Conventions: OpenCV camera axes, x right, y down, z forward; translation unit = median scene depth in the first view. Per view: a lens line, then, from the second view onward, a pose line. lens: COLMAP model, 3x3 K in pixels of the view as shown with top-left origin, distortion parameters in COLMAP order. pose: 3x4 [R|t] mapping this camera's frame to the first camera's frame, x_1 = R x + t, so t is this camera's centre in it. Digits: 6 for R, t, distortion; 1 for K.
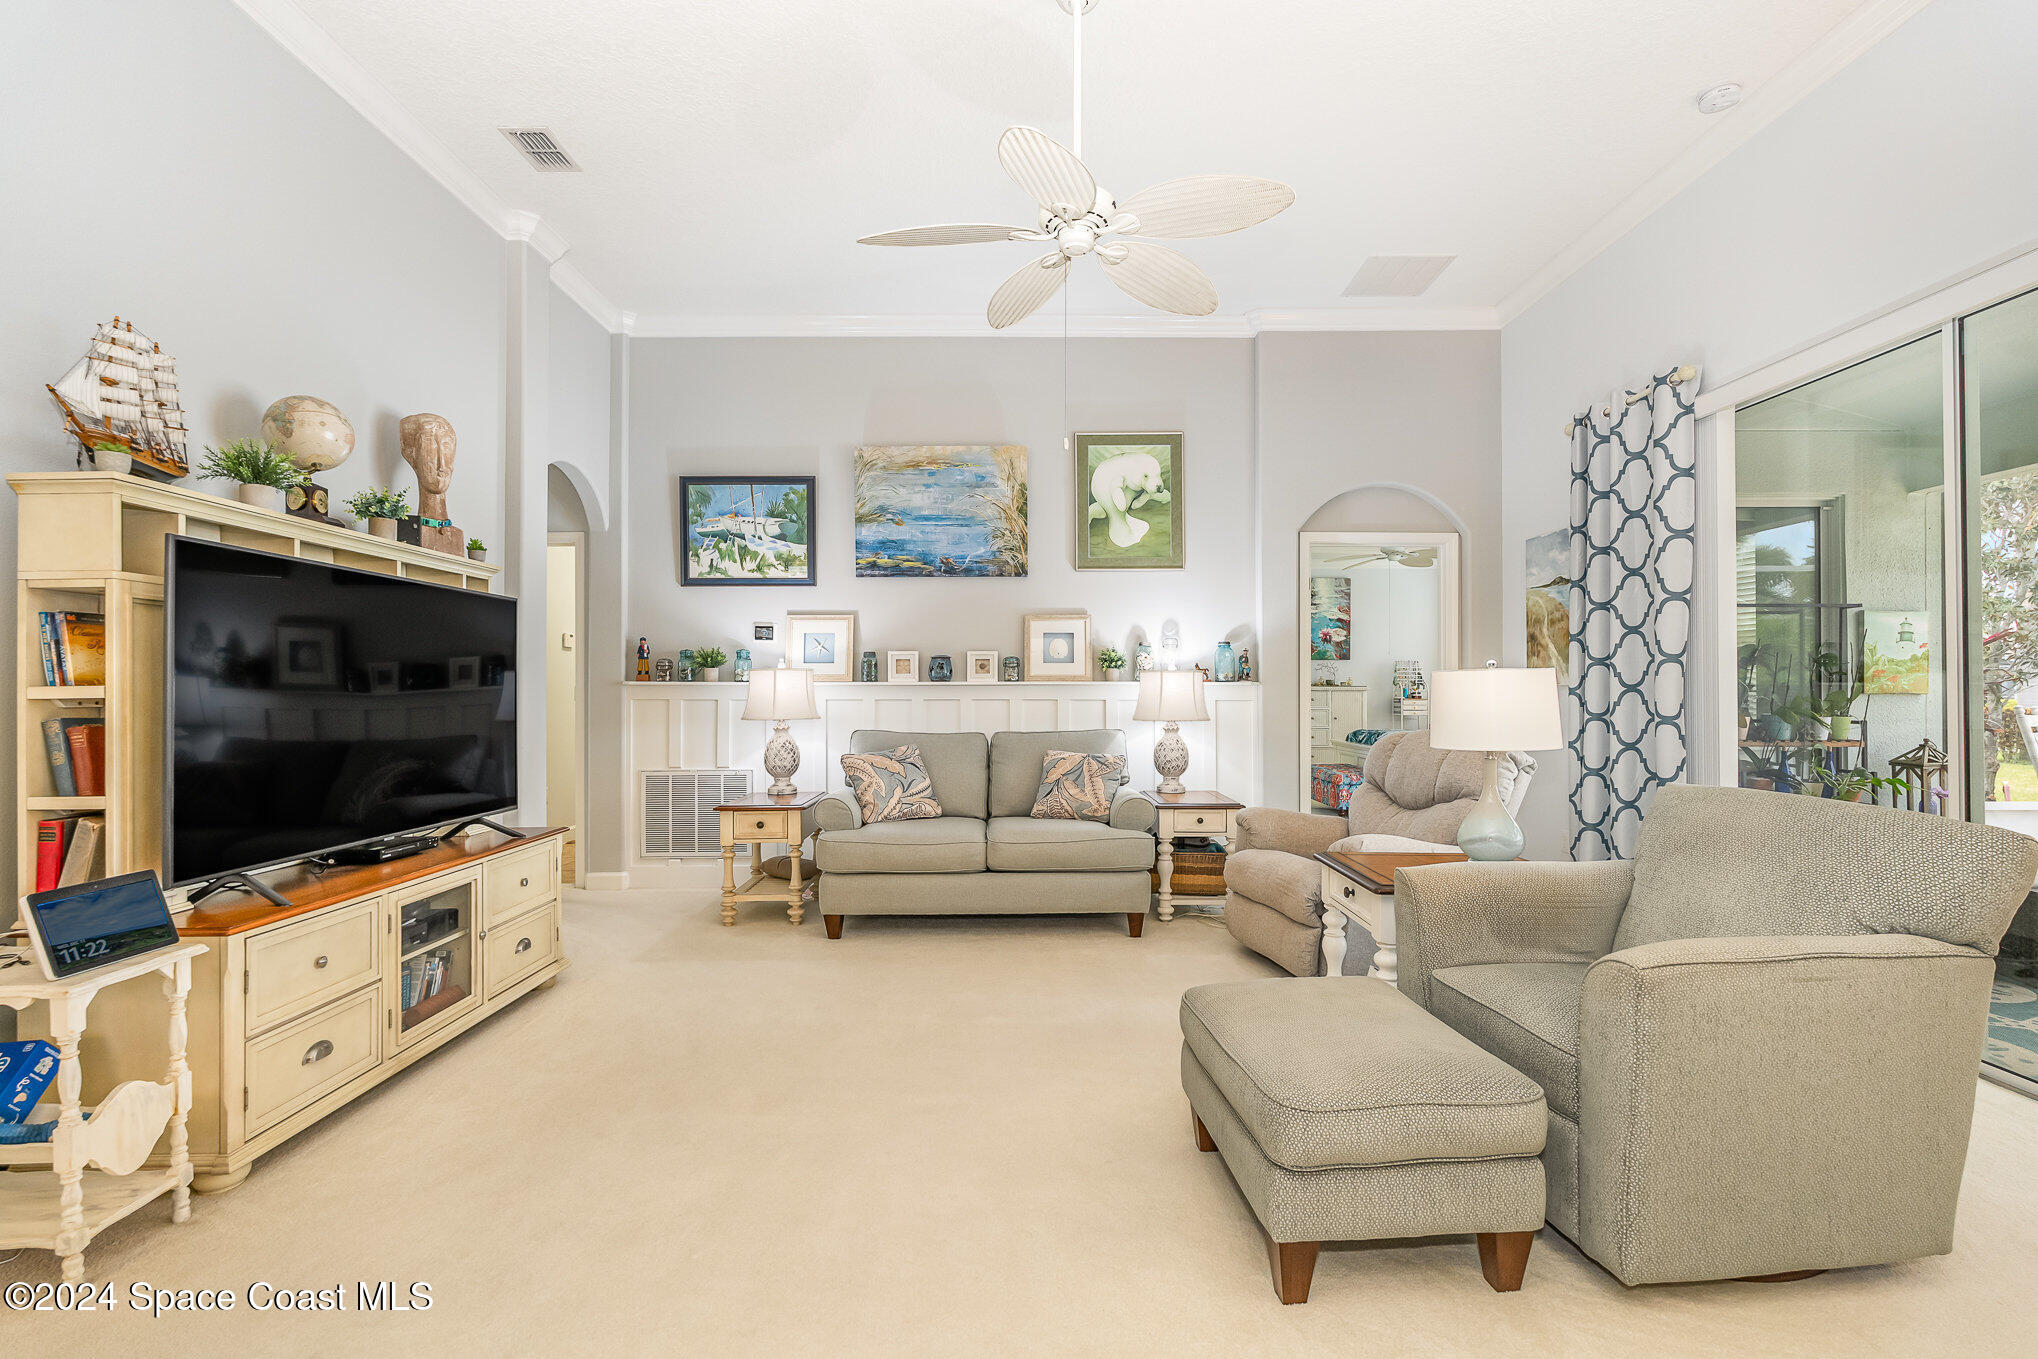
lens RADIAL K [[896.6, 0, 1013.2], [0, 896.6, 683.7], [0, 0, 1]] dist [0.013470, 0.001468]
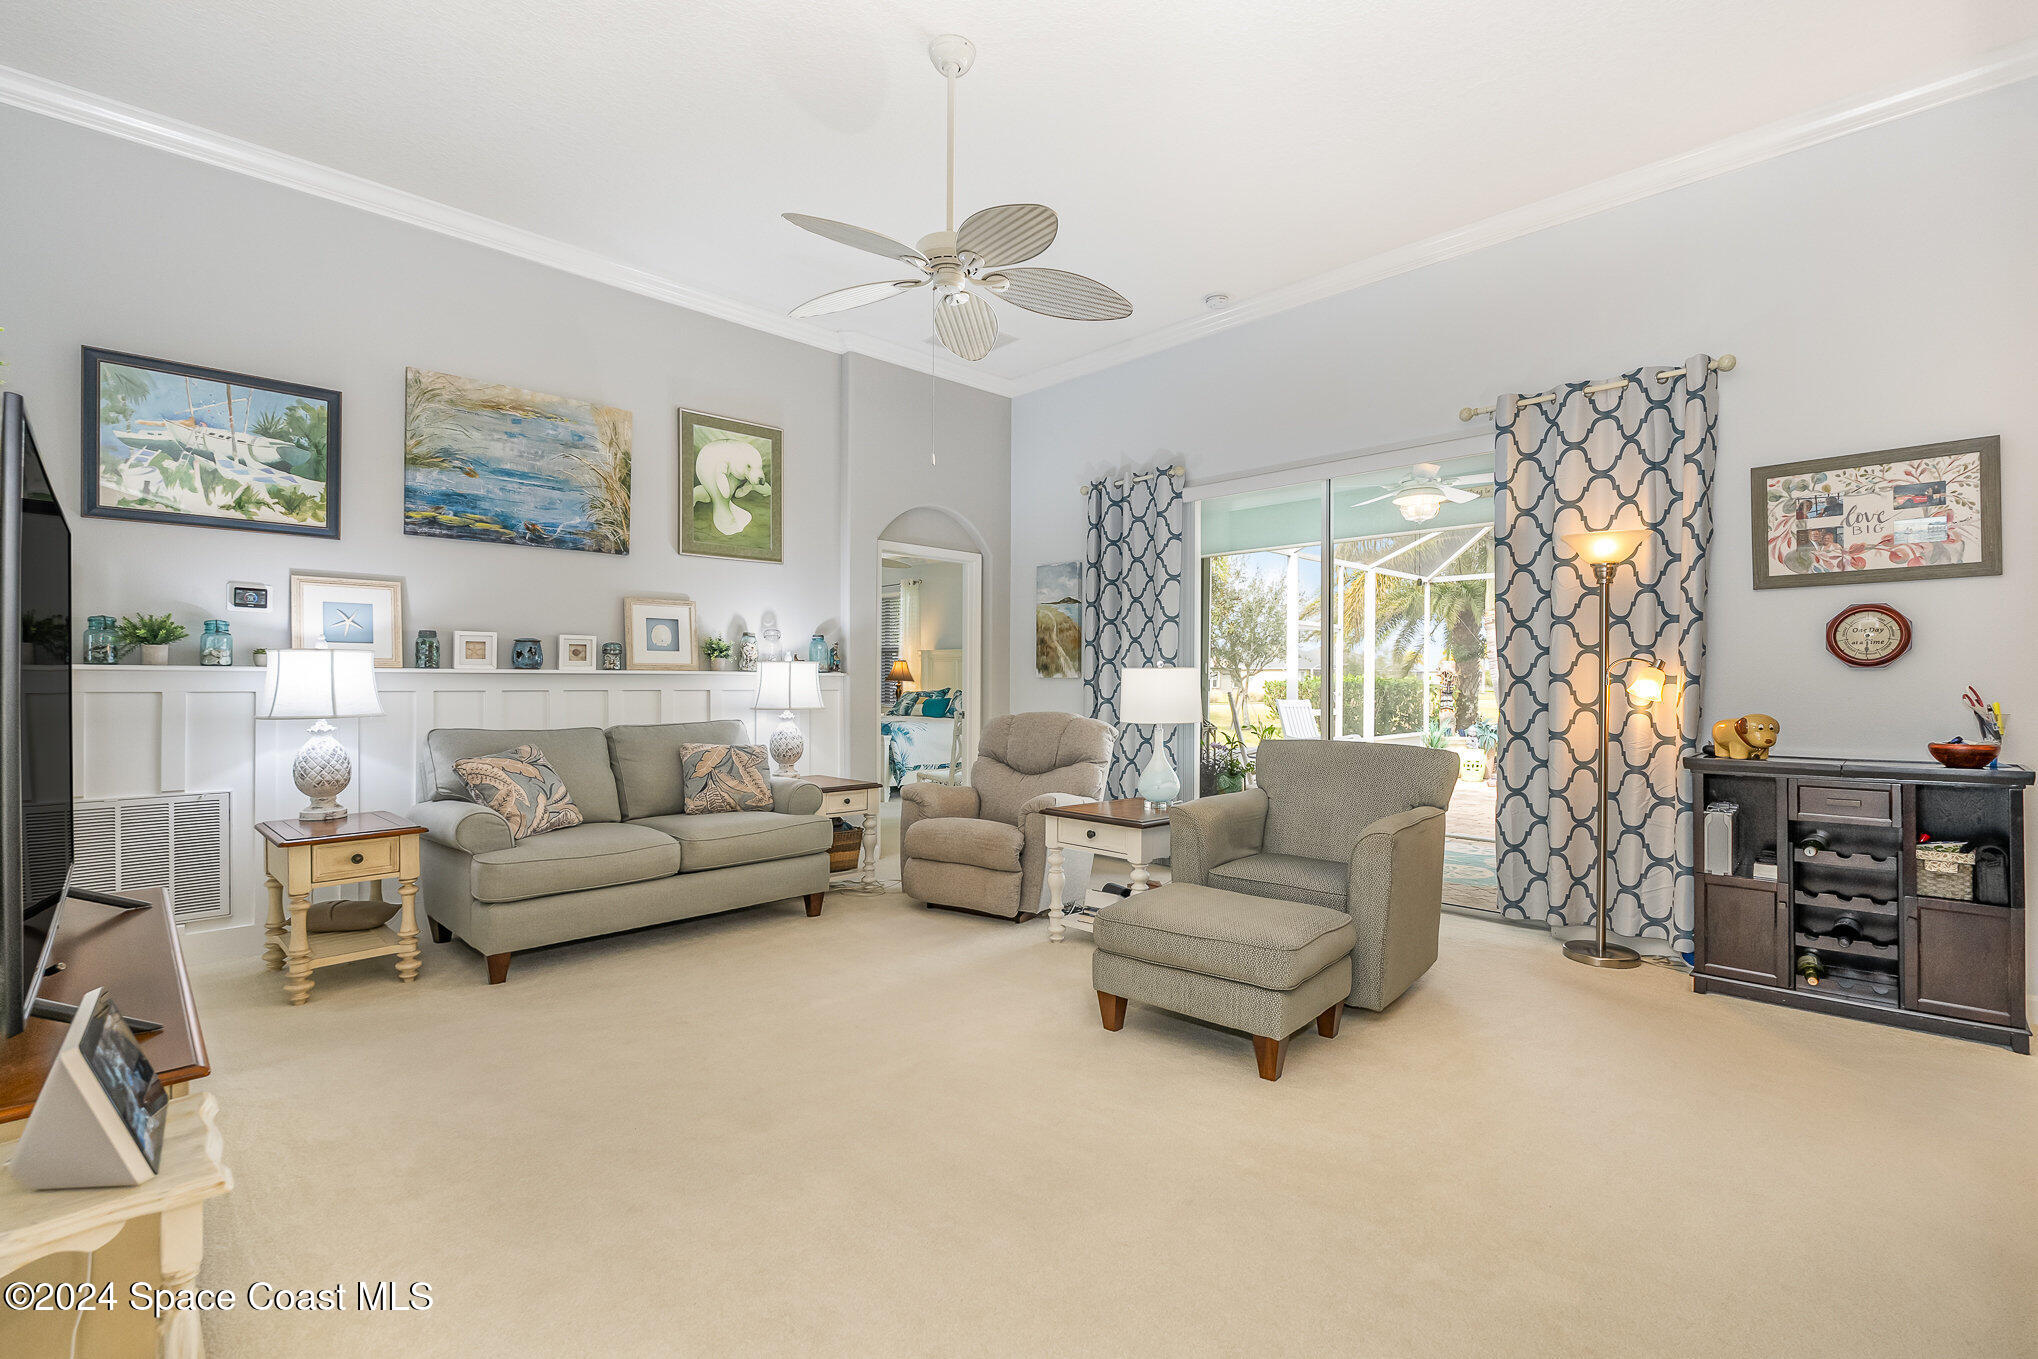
lens RADIAL K [[896.6, 0, 1019.0], [0, 896.6, 687.2], [0, 0, 1]] dist [0.013470, 0.001468]
pose [[0.730019, -0.001631, 0.683425, -0.324470], [-0.008889, 0.999890, 0.011881, 0.000257], [-0.683369, -0.014748, 0.729924, 0.061270]]
